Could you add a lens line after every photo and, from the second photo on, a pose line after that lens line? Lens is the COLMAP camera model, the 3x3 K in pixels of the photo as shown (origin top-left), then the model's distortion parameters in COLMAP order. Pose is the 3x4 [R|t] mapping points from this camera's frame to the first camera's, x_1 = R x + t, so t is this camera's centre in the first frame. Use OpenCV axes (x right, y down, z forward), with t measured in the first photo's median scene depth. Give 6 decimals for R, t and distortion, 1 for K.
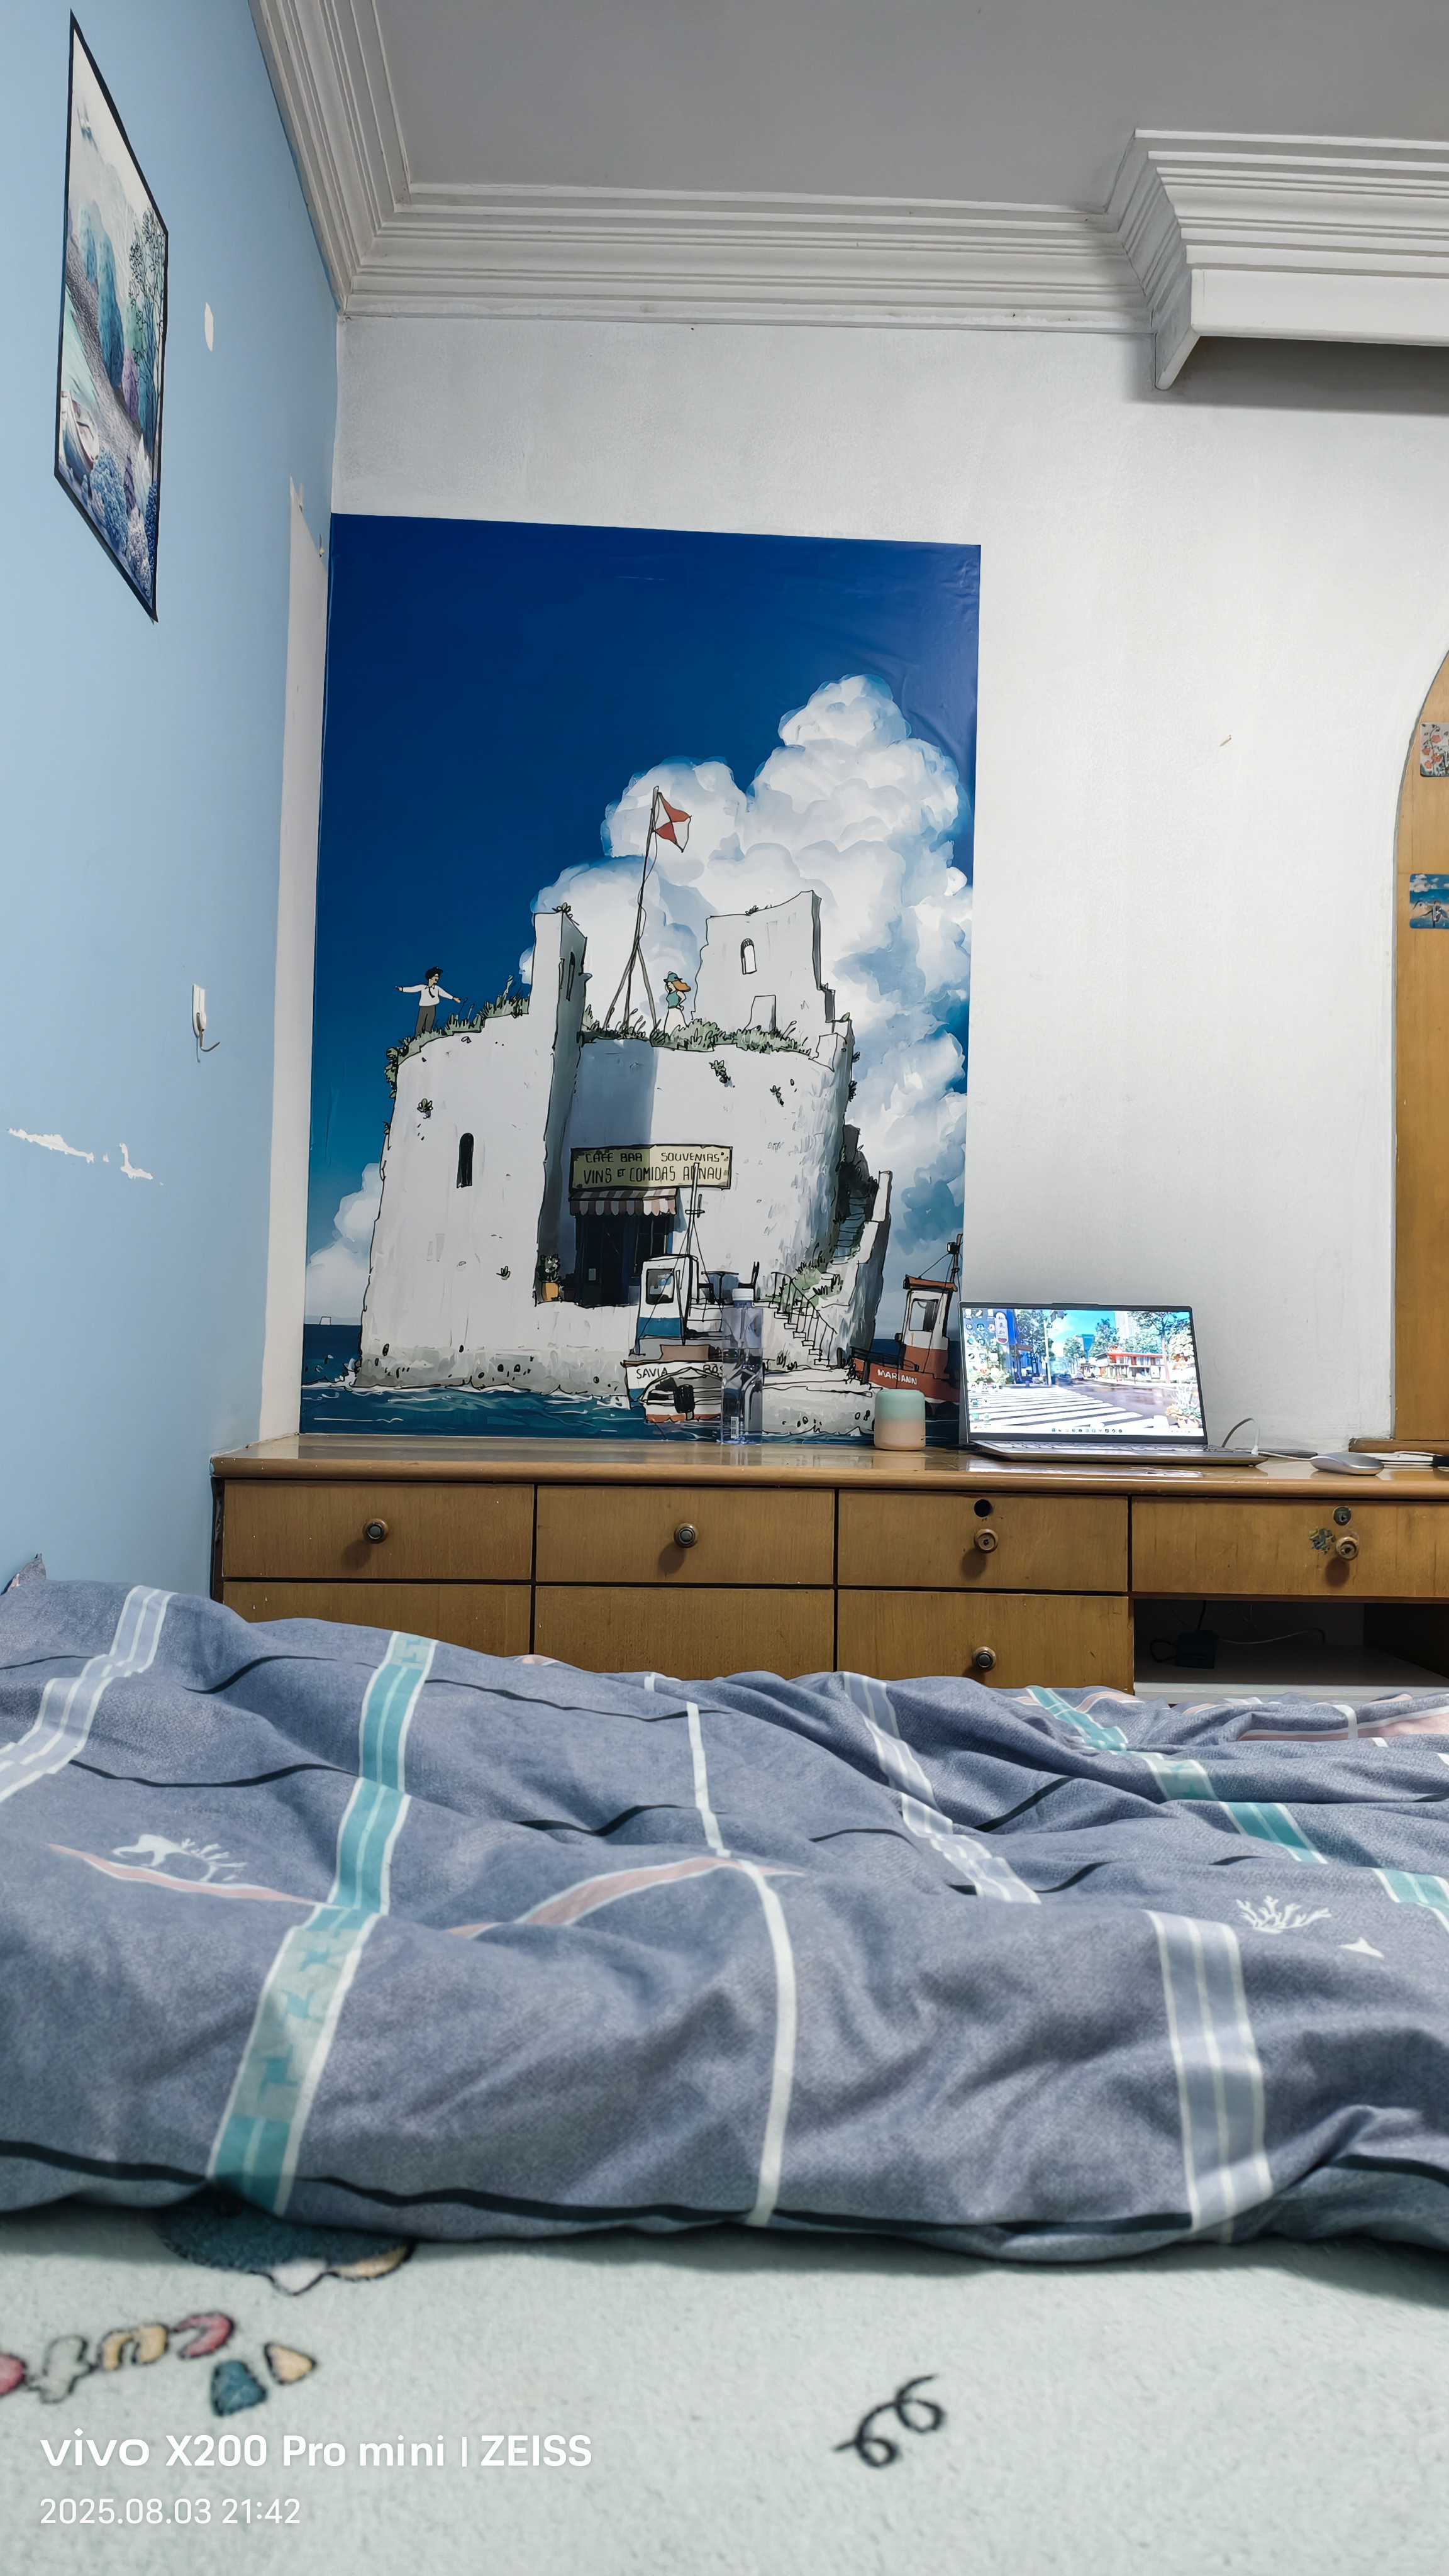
lens RADIAL K [[1739.4, 0, 716.9], [0, 1739.4, 1291.4], [0, 0, 1]] dist [0.030929, -0.013507]
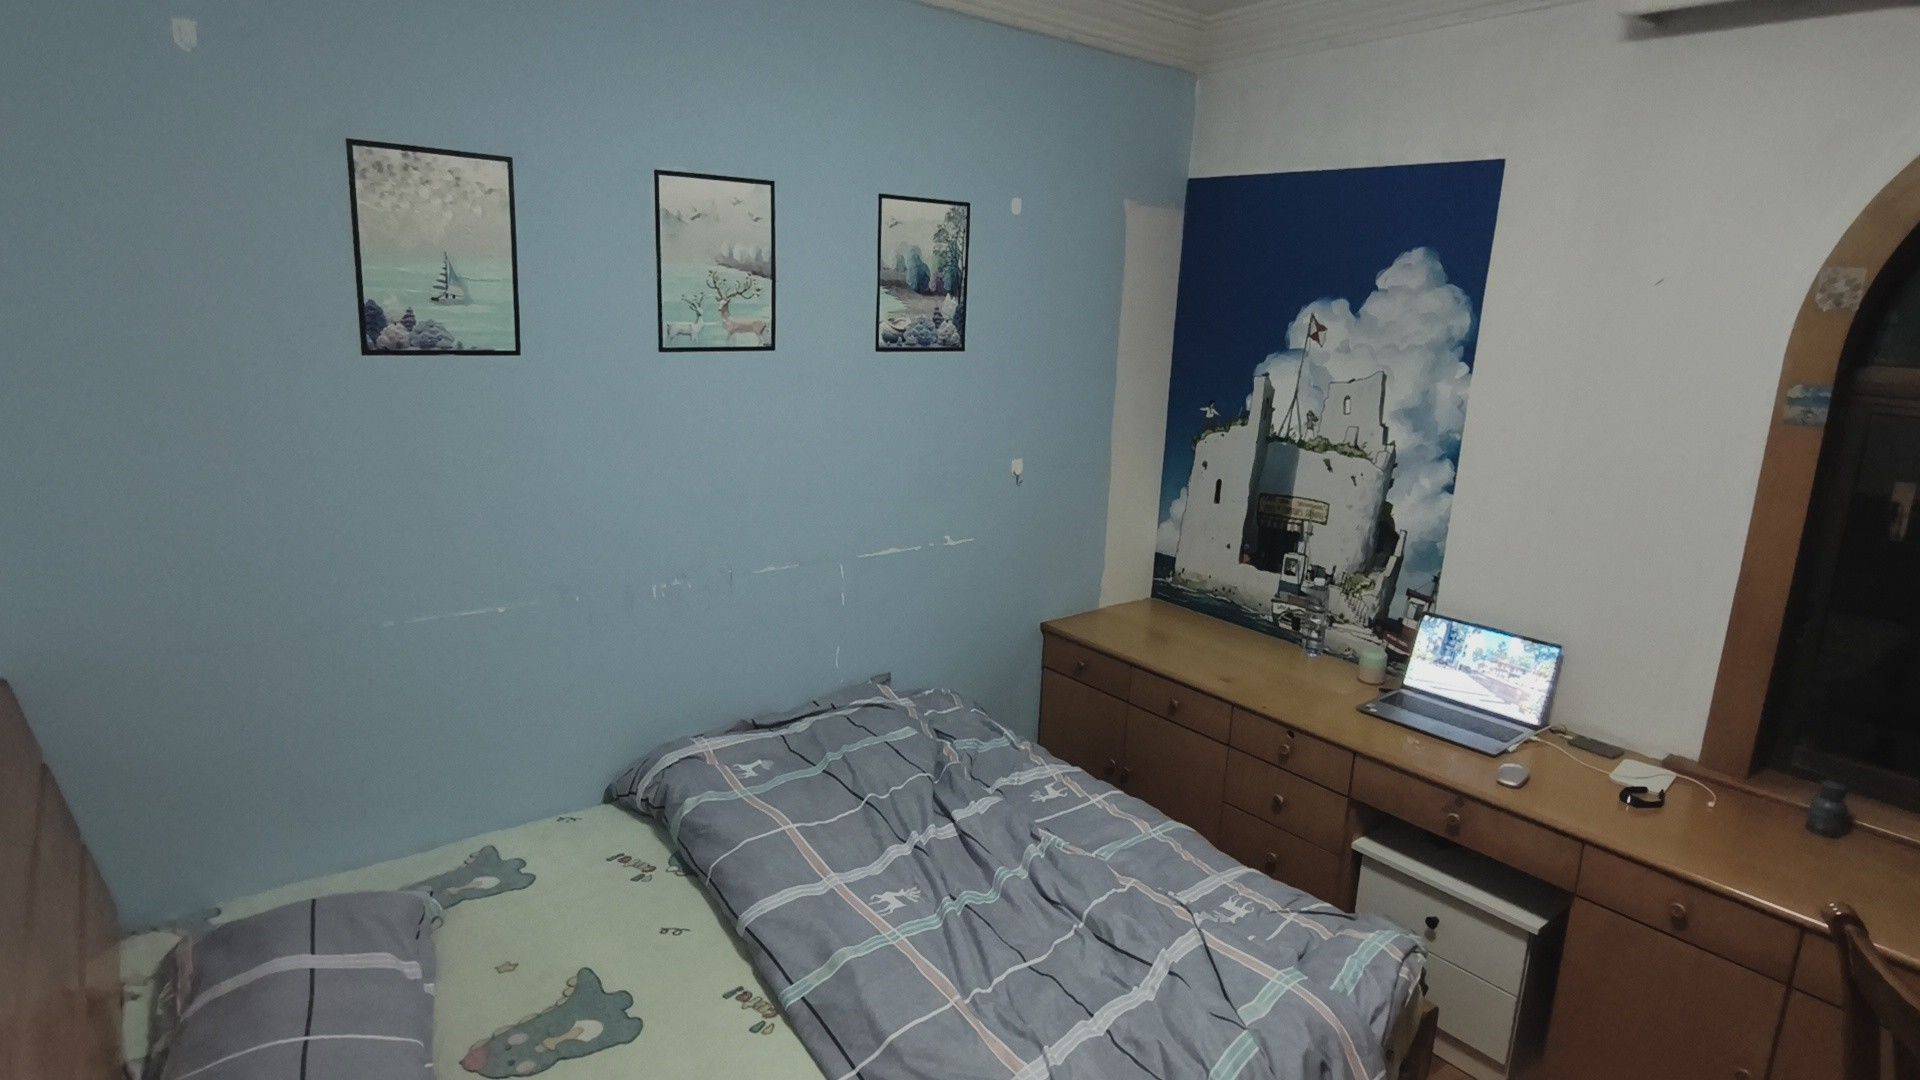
lens RADIAL K [[1063.8, 0, 959.2], [0, 1063.8, 530.0], [0, 0, 1]] dist [0.001952, 0.002900]
pose [[0.592527, 0.178085, -0.785619, 0.698499], [-0.003031, 0.975743, 0.218897, -0.312567], [0.805545, -0.127321, 0.578694, -0.017658]]
